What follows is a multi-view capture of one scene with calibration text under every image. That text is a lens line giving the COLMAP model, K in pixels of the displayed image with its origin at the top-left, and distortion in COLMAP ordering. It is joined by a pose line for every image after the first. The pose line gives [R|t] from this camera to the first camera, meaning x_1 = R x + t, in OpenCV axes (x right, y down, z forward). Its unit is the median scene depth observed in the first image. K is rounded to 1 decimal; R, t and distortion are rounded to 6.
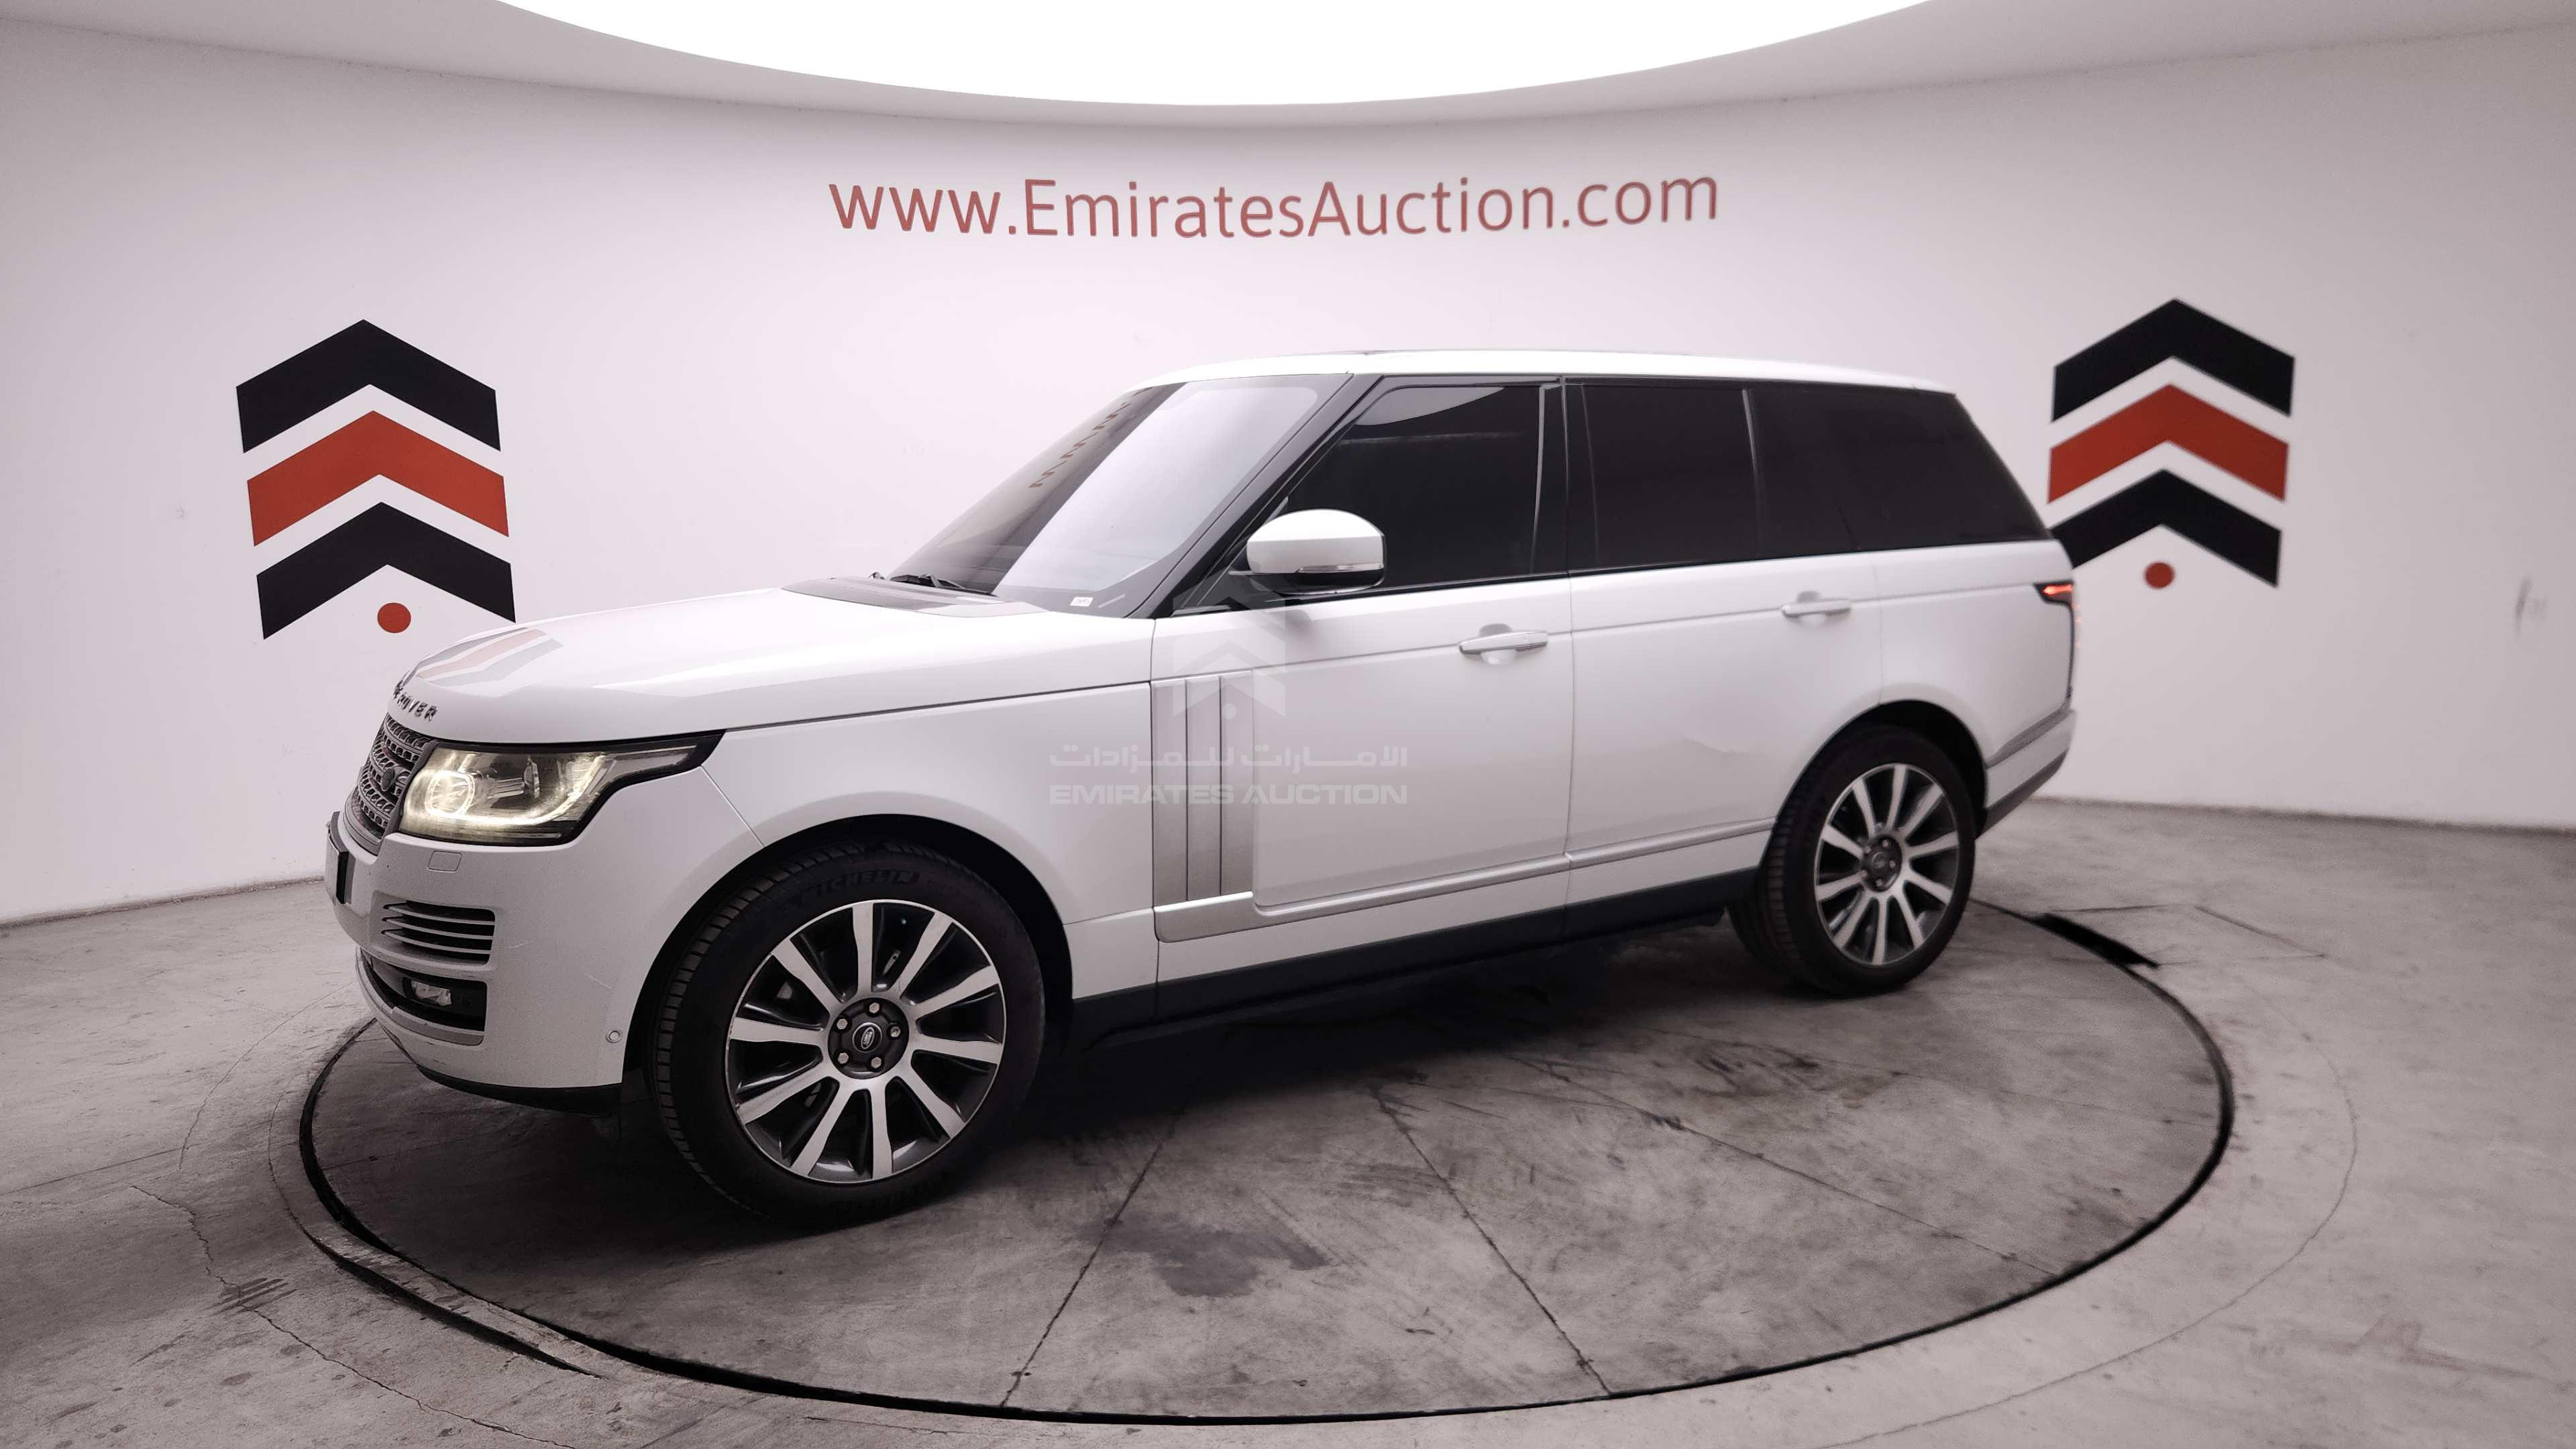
lens RADIAL K [[1693.5, 0, 1288.0], [0, 1693.5, 724.5], [0, 0, 1]] dist [0.070485, 0.000455]
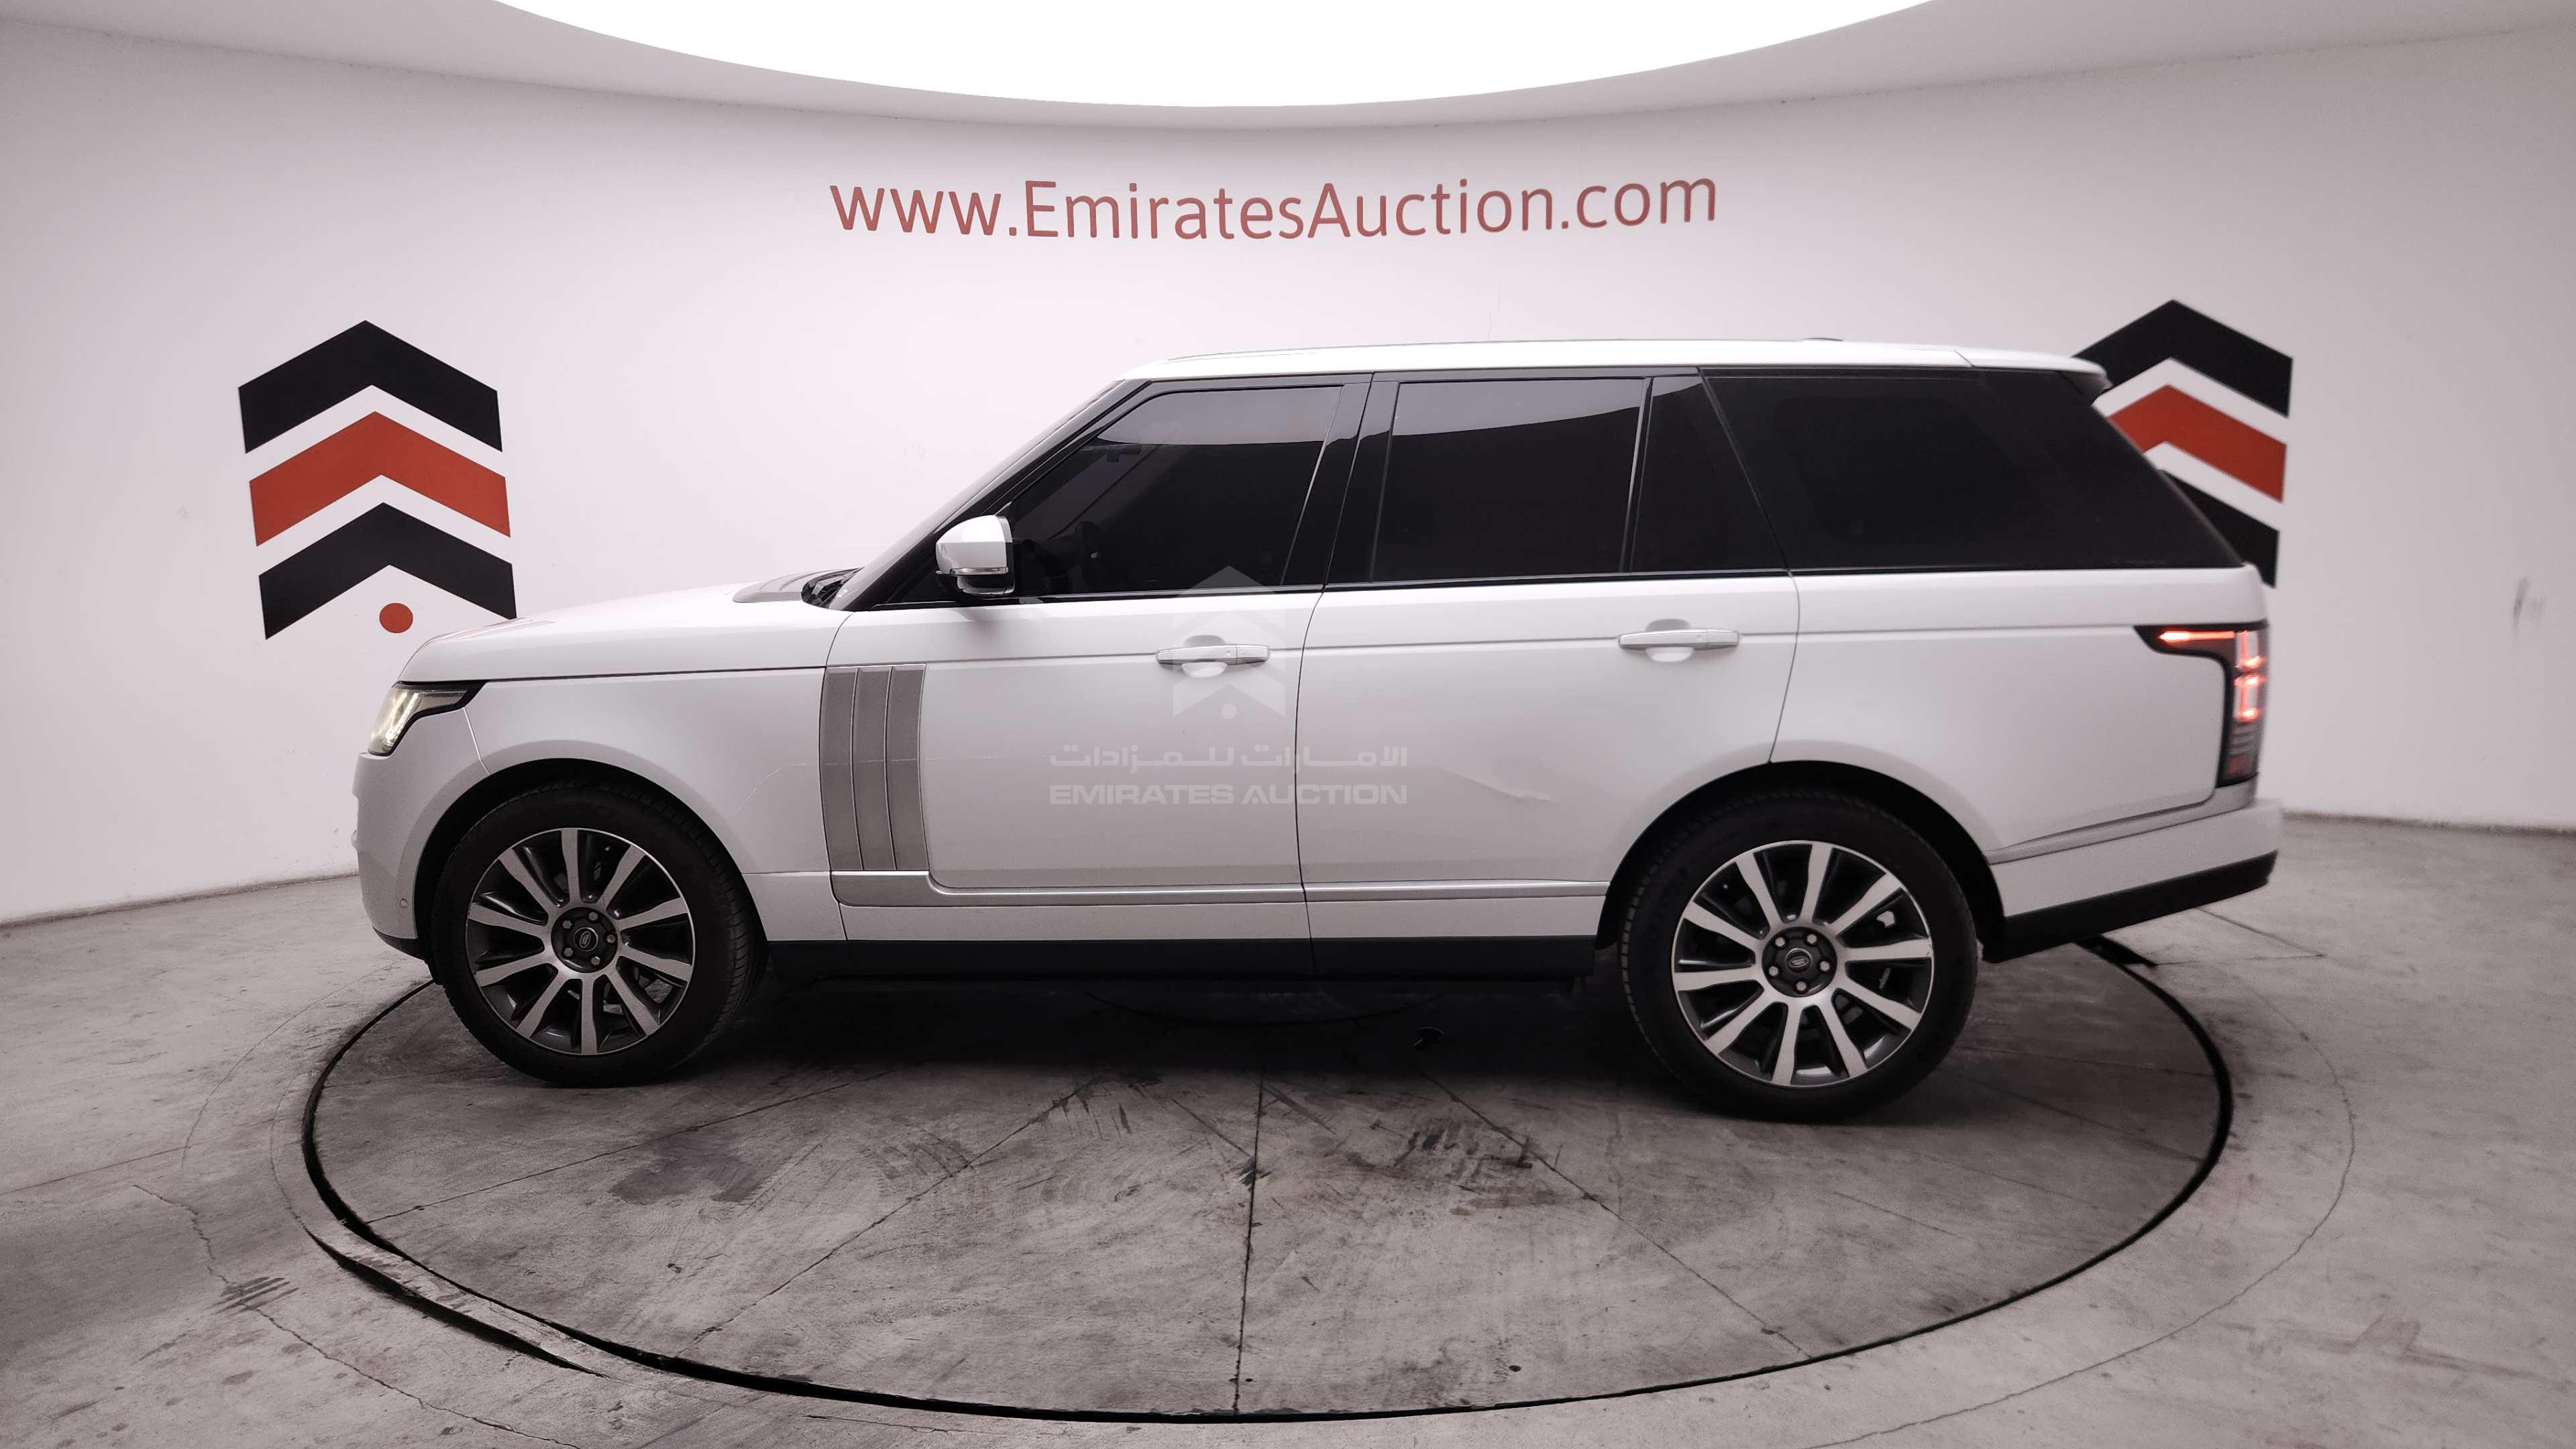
lens RADIAL K [[1682.0, 0, 1281.7], [0, 1682.0, 757.1], [0, 0, 1]] dist [0.073959, -0.001257]
pose [[0.805884, 0.094797, -0.584435, 0.814318], [-0.081531, 0.995463, 0.049042, -0.046017], [0.586432, 0.008128, 0.809957, 0.275013]]
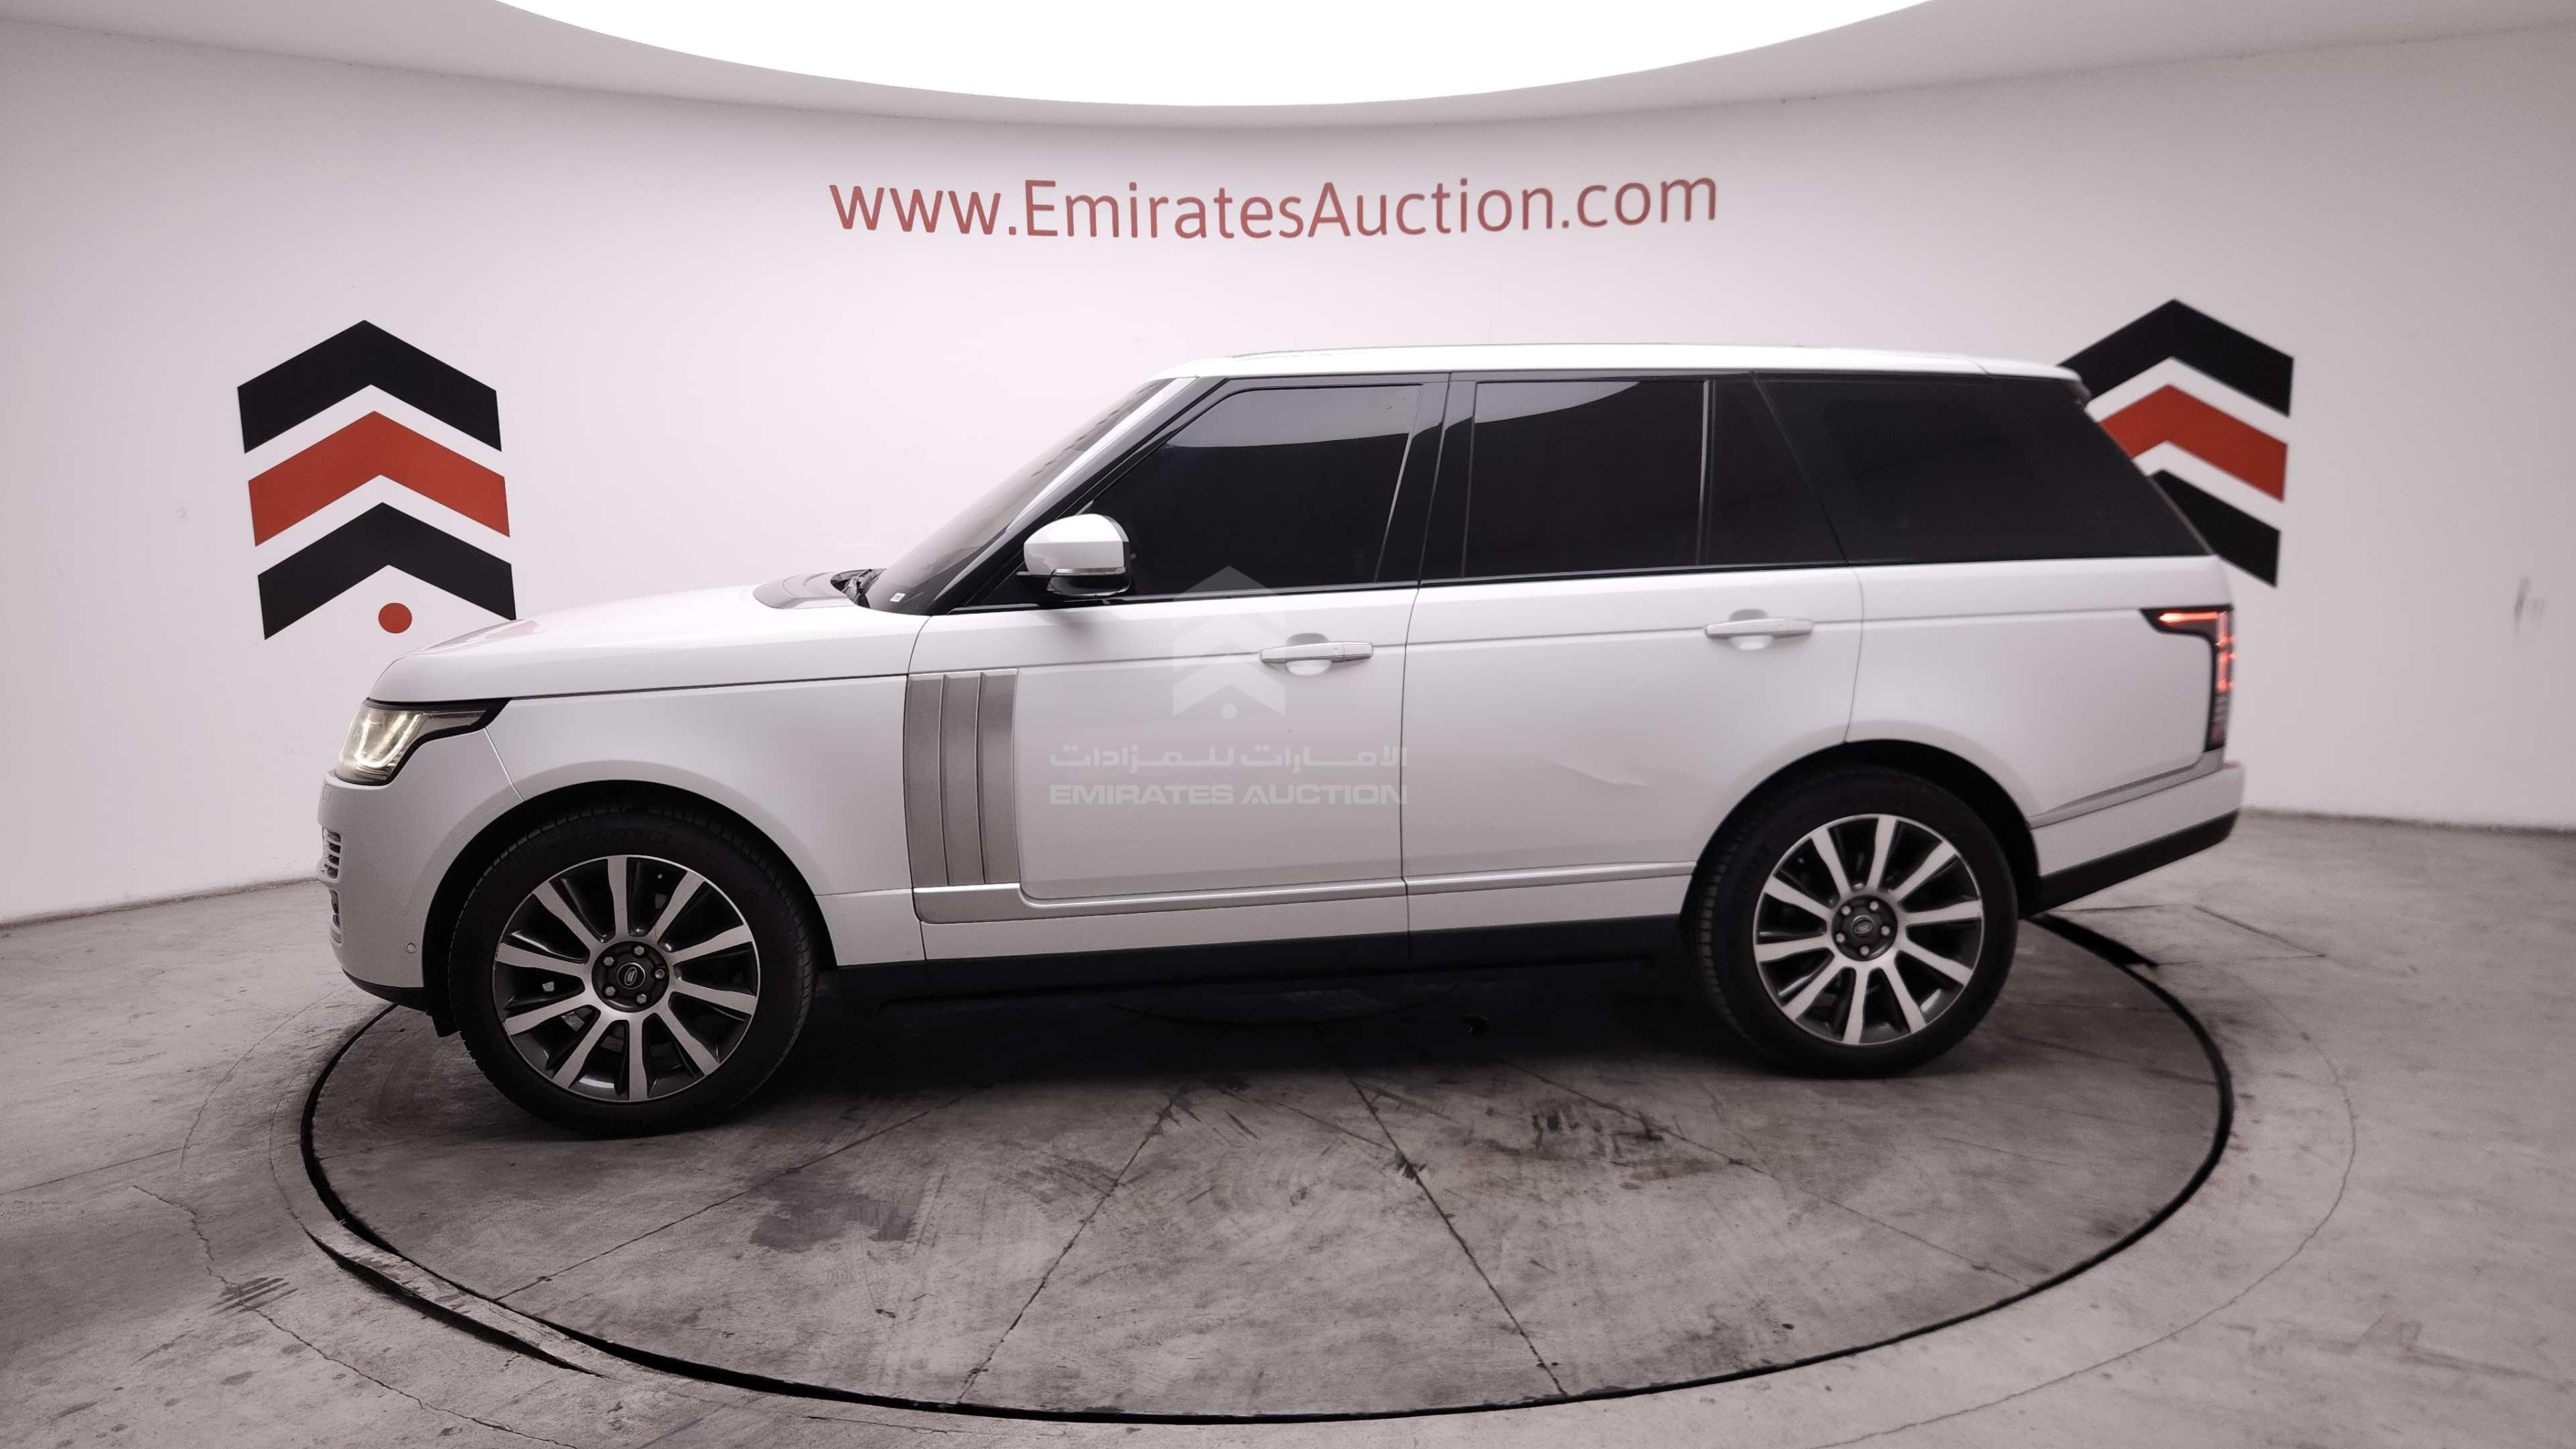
lens RADIAL K [[1682.0, 0, 1281.7], [0, 1682.0, 757.1], [0, 0, 1]] dist [0.073959, -0.001257]
pose [[0.912666, 0.064707, -0.403551, 0.560040], [-0.056263, 0.997878, 0.032761, -0.021985], [0.404814, -0.007195, 0.914371, 0.129307]]
